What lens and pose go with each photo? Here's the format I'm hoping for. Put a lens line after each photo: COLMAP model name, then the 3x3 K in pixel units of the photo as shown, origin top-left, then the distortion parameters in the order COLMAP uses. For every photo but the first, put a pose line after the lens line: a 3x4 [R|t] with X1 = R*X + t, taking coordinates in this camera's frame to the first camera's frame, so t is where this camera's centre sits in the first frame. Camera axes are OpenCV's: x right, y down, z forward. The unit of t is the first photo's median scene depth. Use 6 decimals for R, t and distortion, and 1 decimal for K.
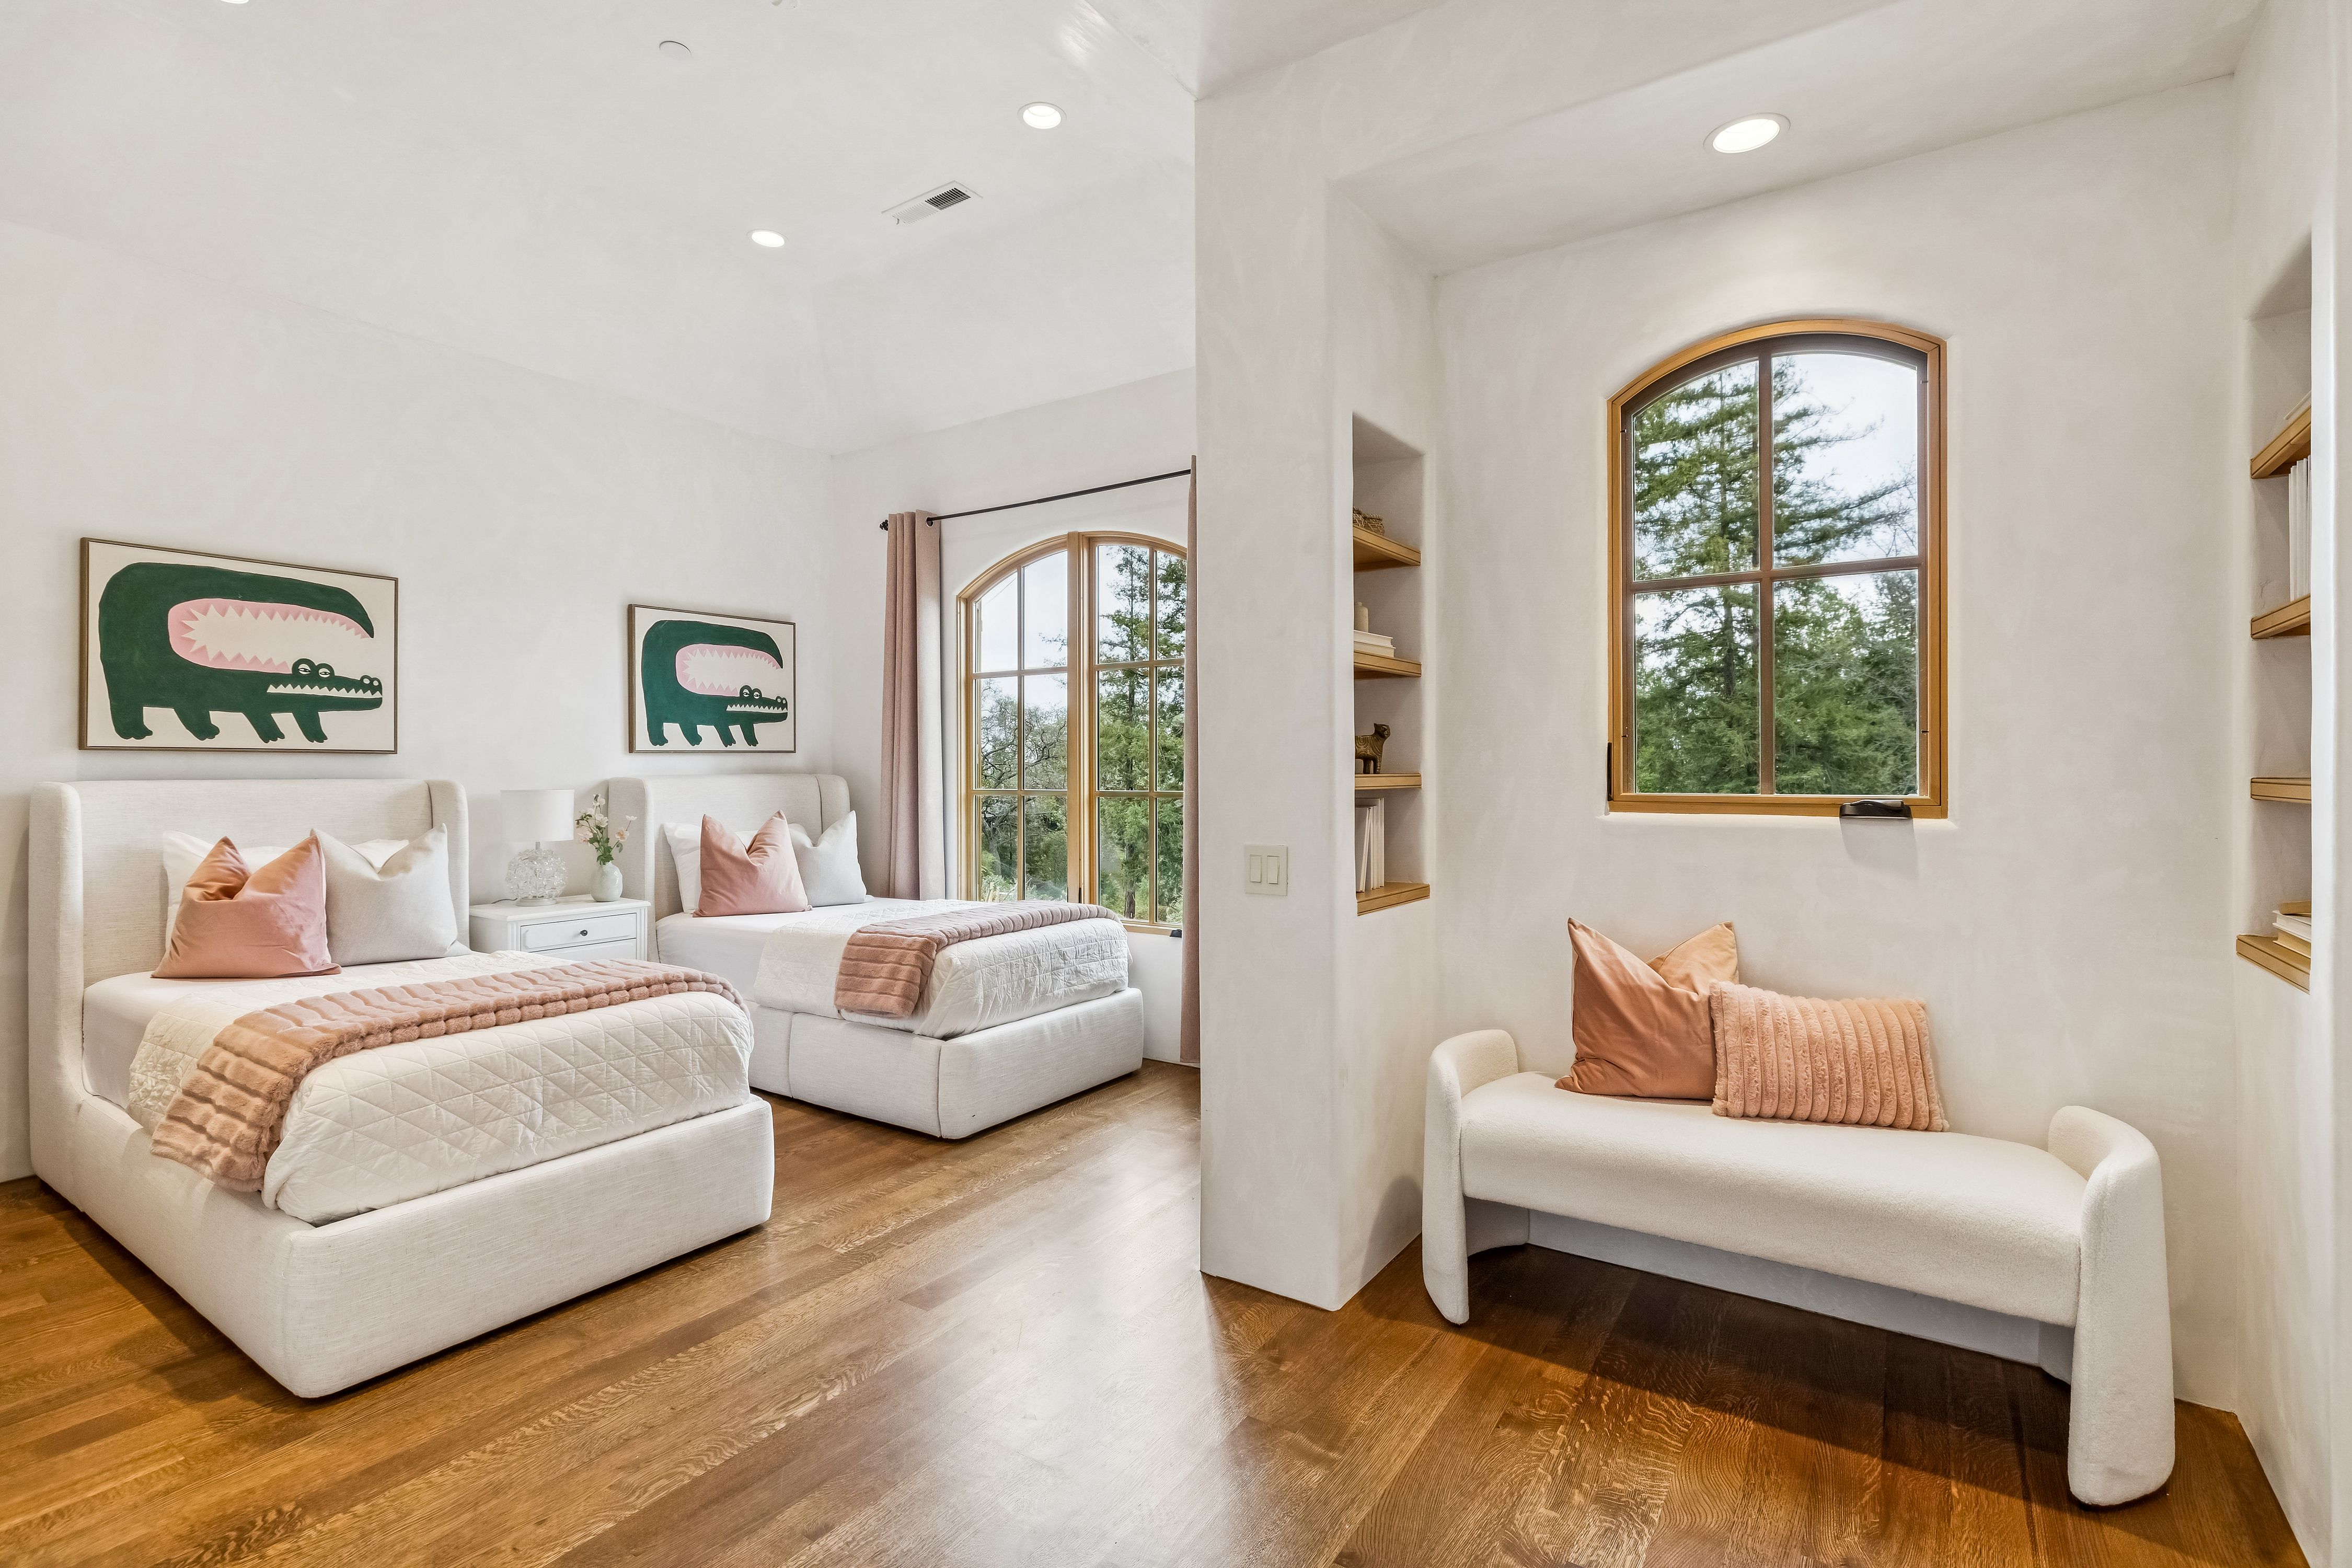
lens RADIAL K [[1100.9, 0, 1174.3], [0, 1100.9, 777.6], [0, 0, 1]] dist [-0.002144, -0.000158]
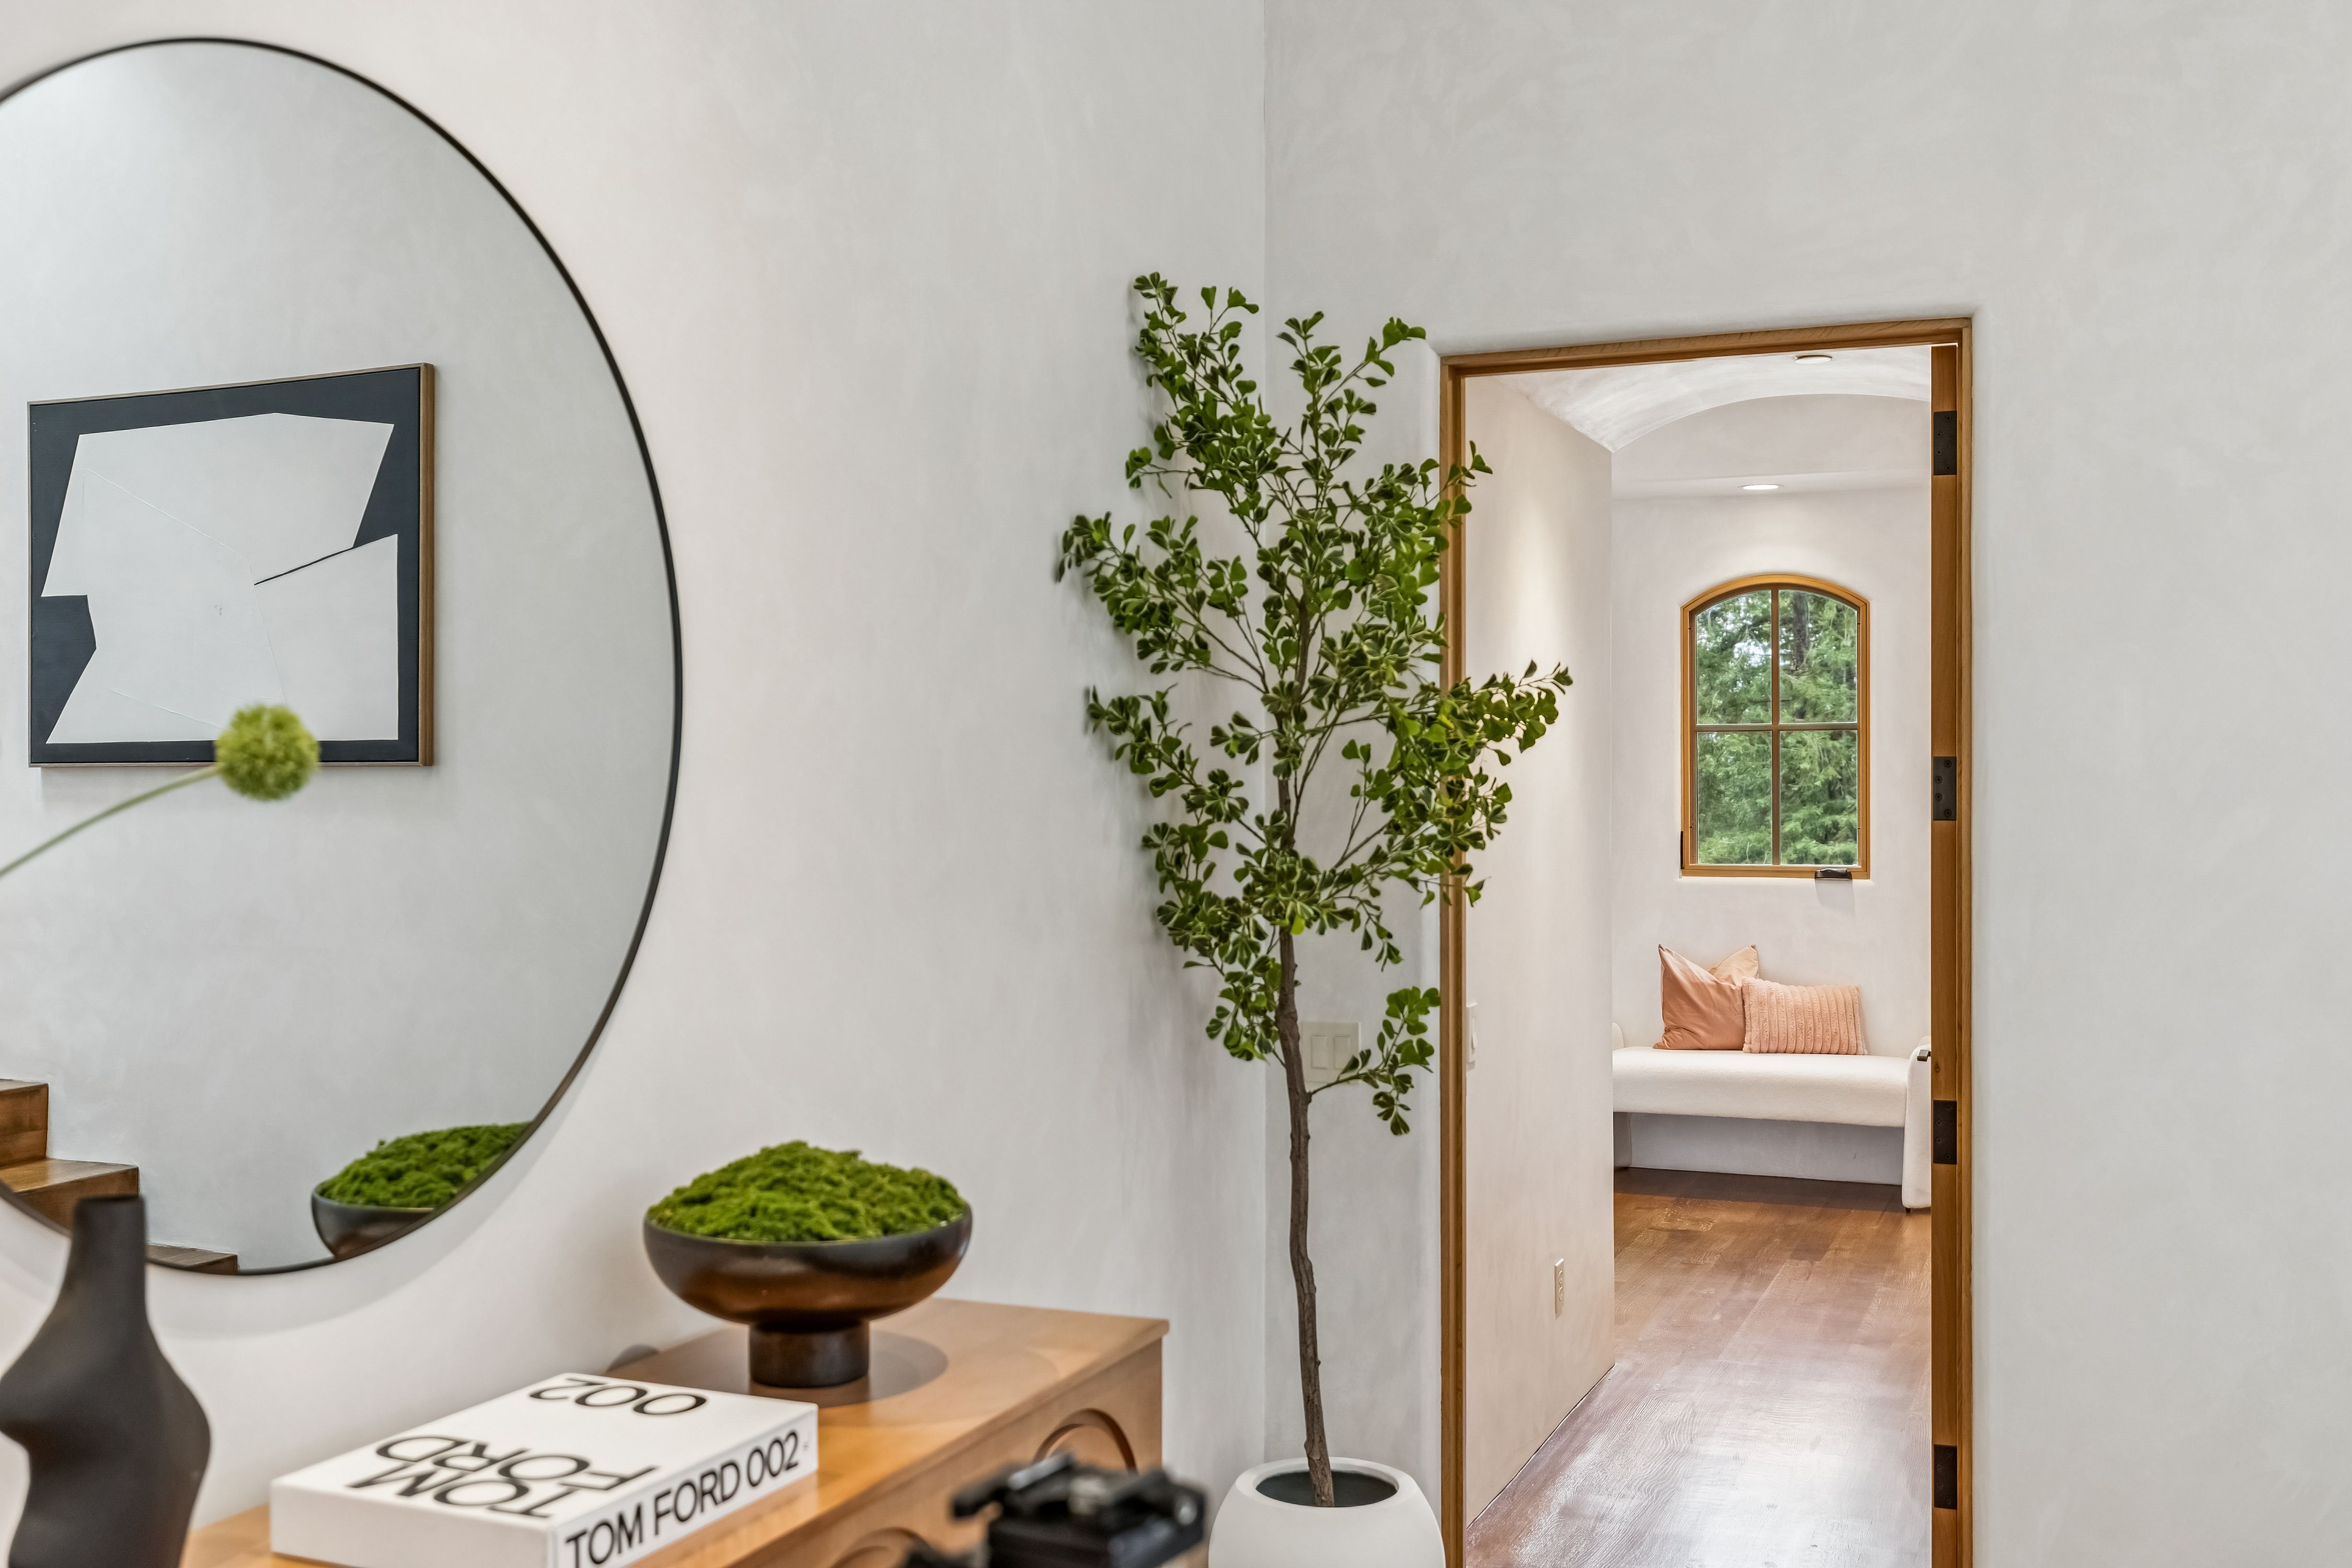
lens RADIAL K [[2349.8, 0, 1175.2], [0, 2349.8, 785.0], [0, 0, 1]] dist [0.005468, 0.000000]
pose [[0.979821, -0.001084, 0.199873, -1.059662], [0.000960, 0.999999, 0.000719, -0.110250], [-0.199874, -0.000513, 0.979821, -2.303231]]
